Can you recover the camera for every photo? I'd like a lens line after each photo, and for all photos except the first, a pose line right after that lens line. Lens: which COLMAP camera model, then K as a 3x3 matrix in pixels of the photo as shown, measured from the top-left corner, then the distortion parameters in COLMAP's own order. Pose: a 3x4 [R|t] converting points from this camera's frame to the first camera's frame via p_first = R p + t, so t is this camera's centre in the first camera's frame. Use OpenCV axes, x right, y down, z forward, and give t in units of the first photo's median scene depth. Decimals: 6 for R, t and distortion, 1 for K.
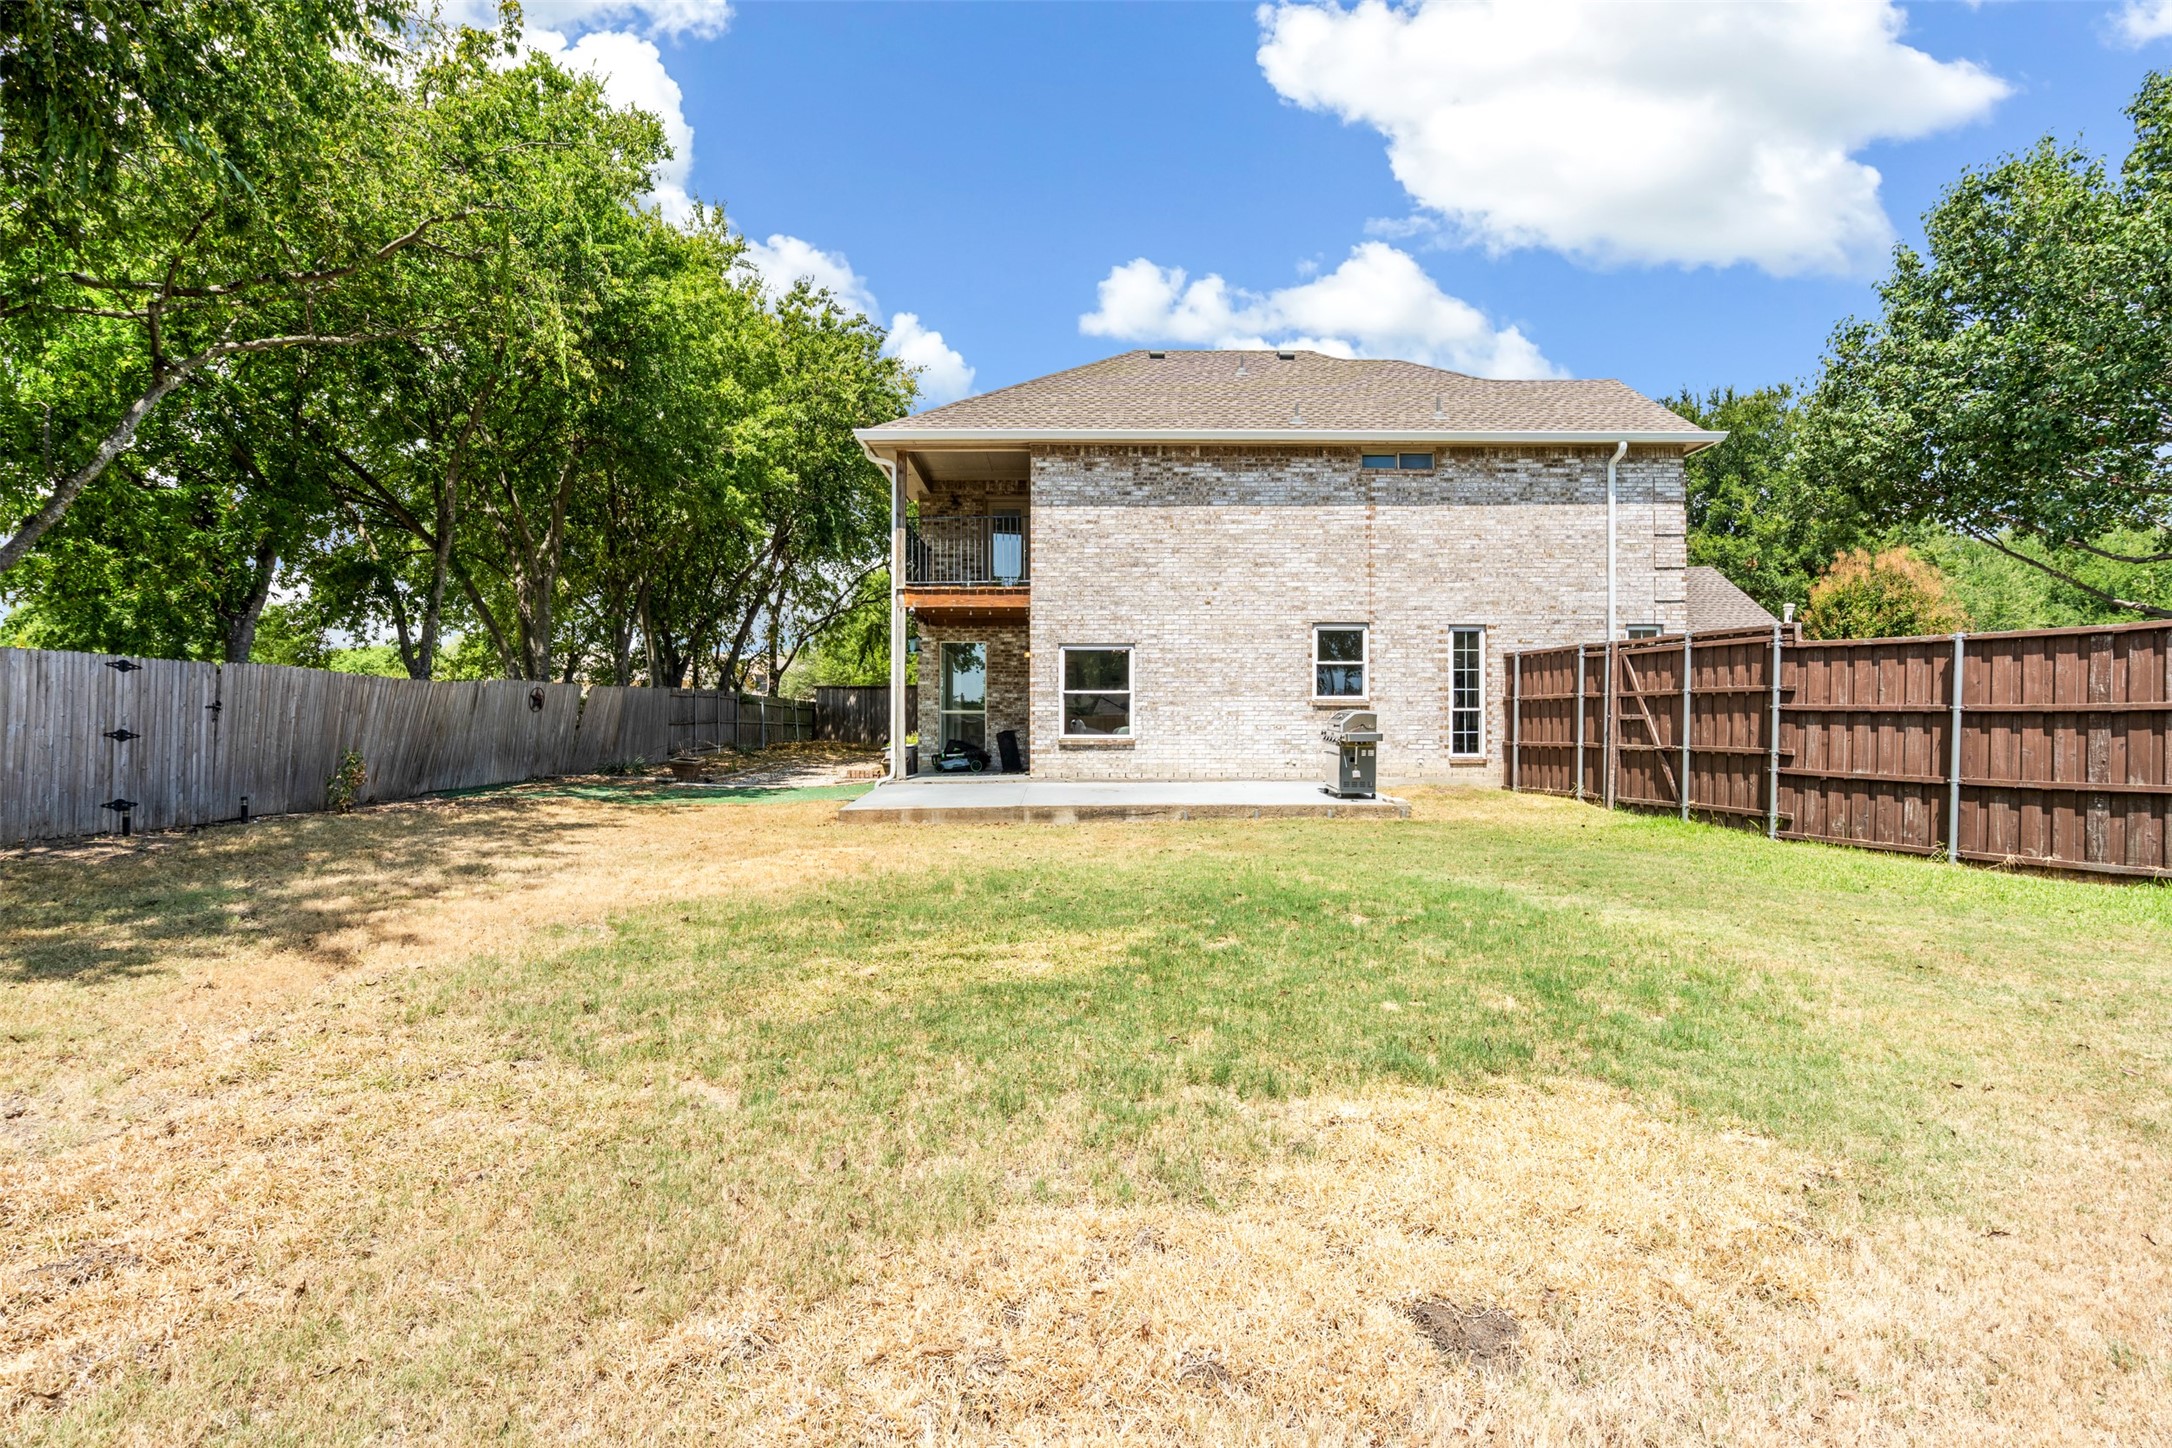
lens RADIAL K [[984.0, 0, 1088.3], [0, 984.0, 718.5], [0, 0, 1]] dist [-0.004572, -0.000931]
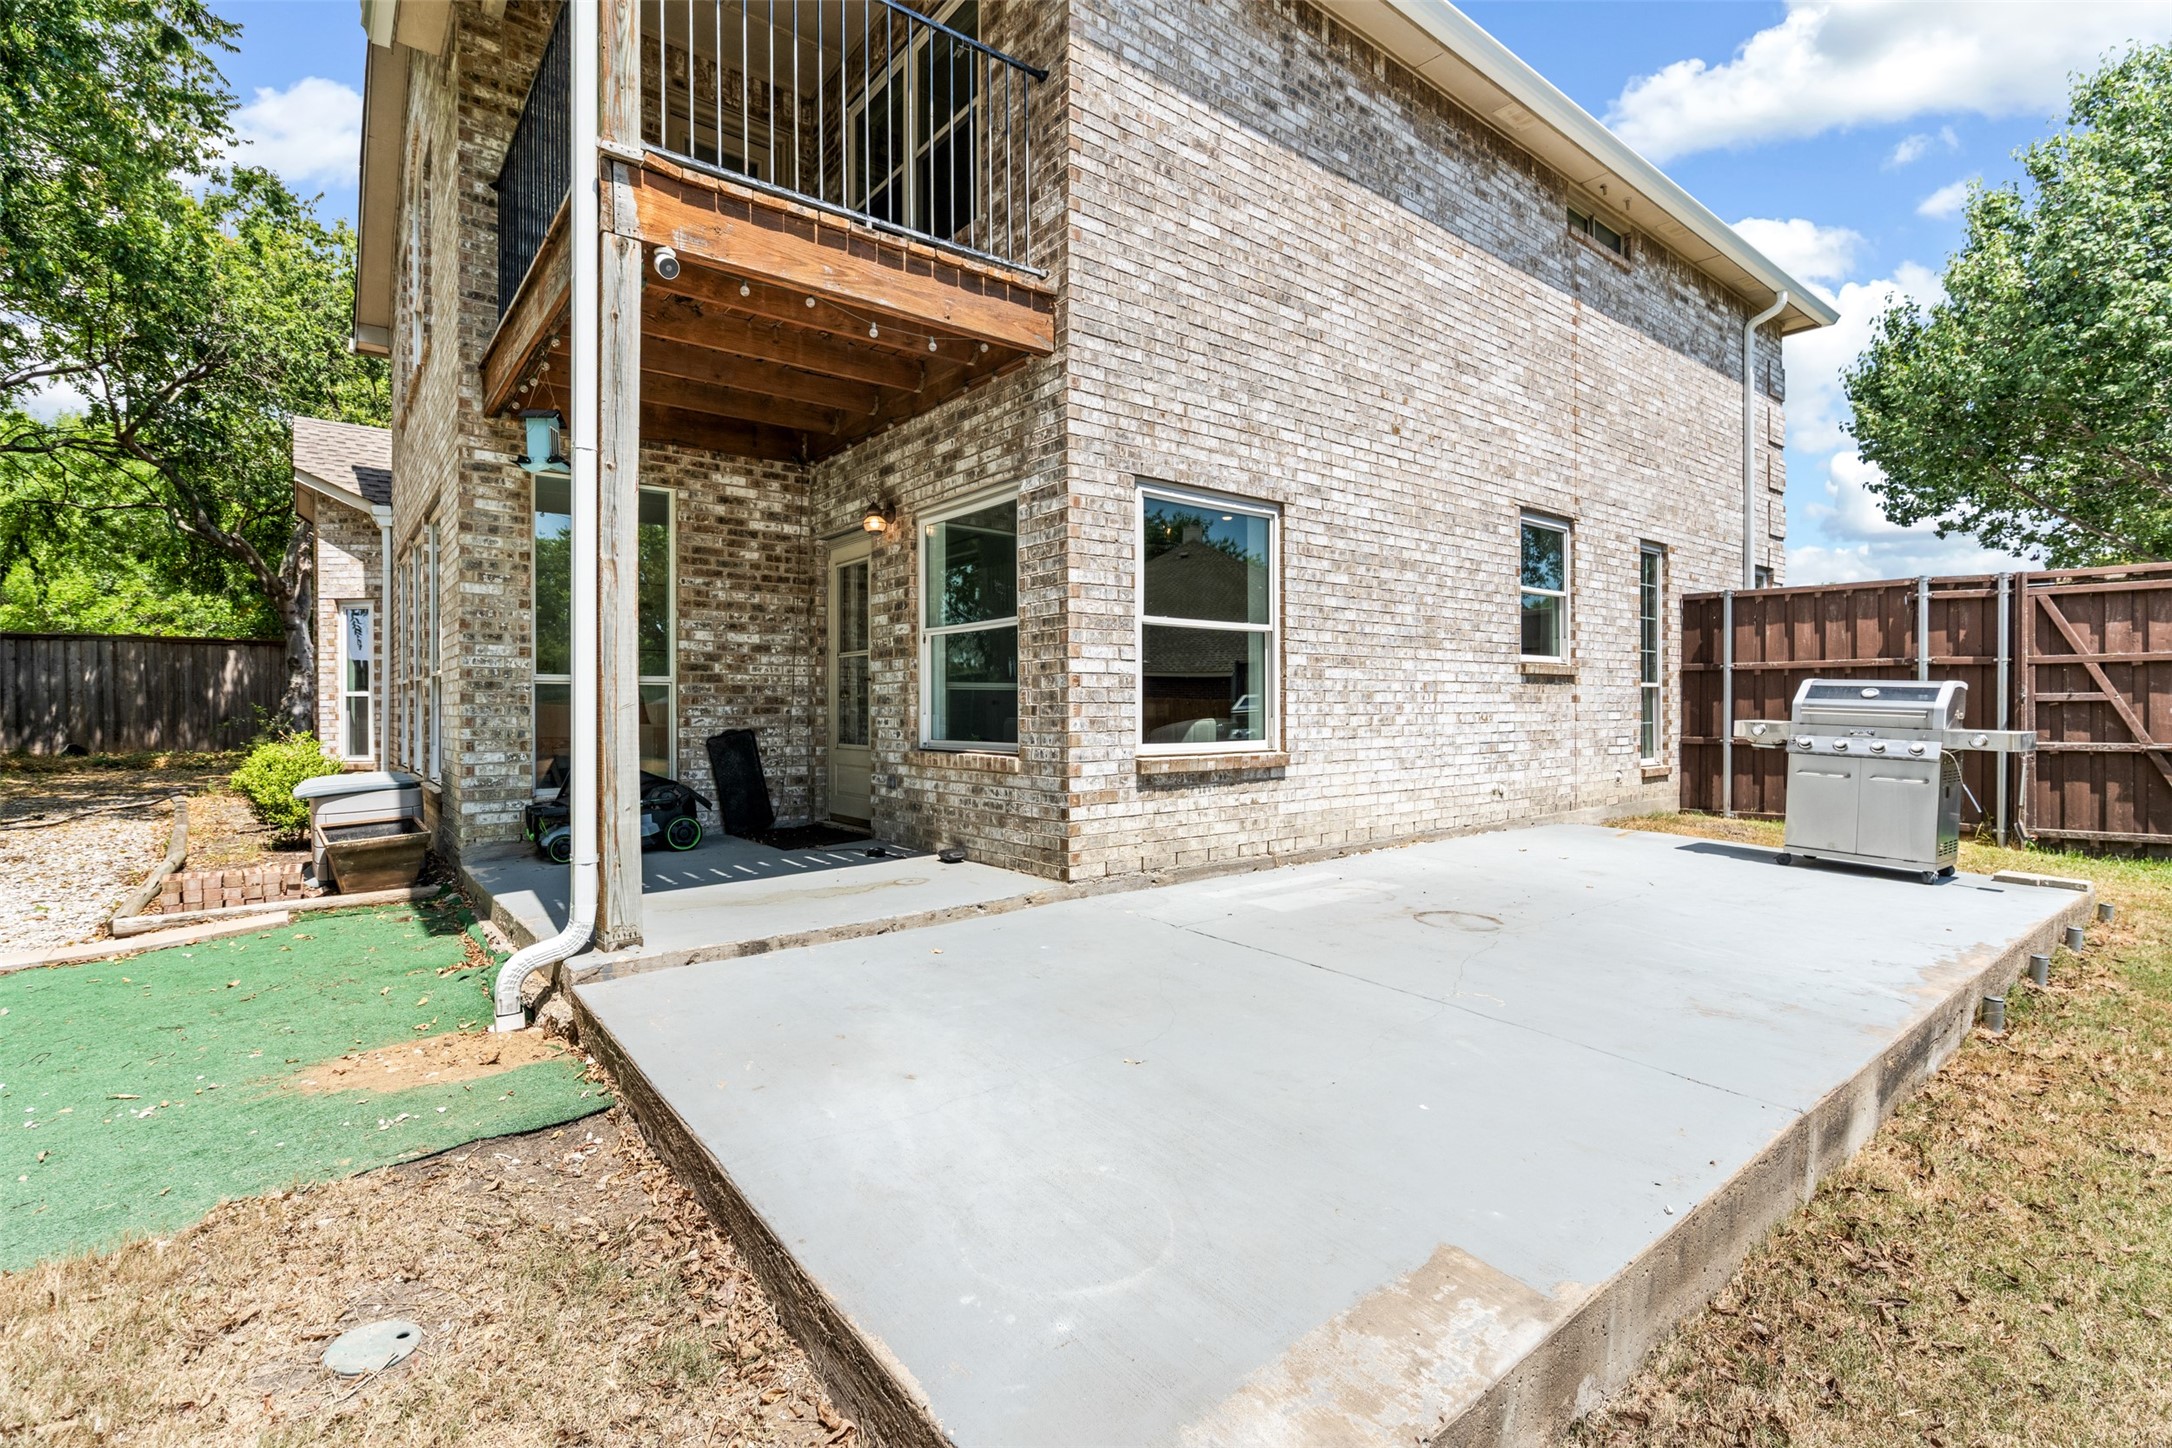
lens RADIAL K [[984.0, 0, 1086.4], [0, 984.0, 709.9], [0, 0, 1]] dist [-0.004572, -0.000931]
pose [[0.792443, -0.002540, 0.609941, -0.248671], [0.000400, 0.999993, 0.003644, 0.003269], [-0.609946, -0.002644, 0.792439, 0.742601]]
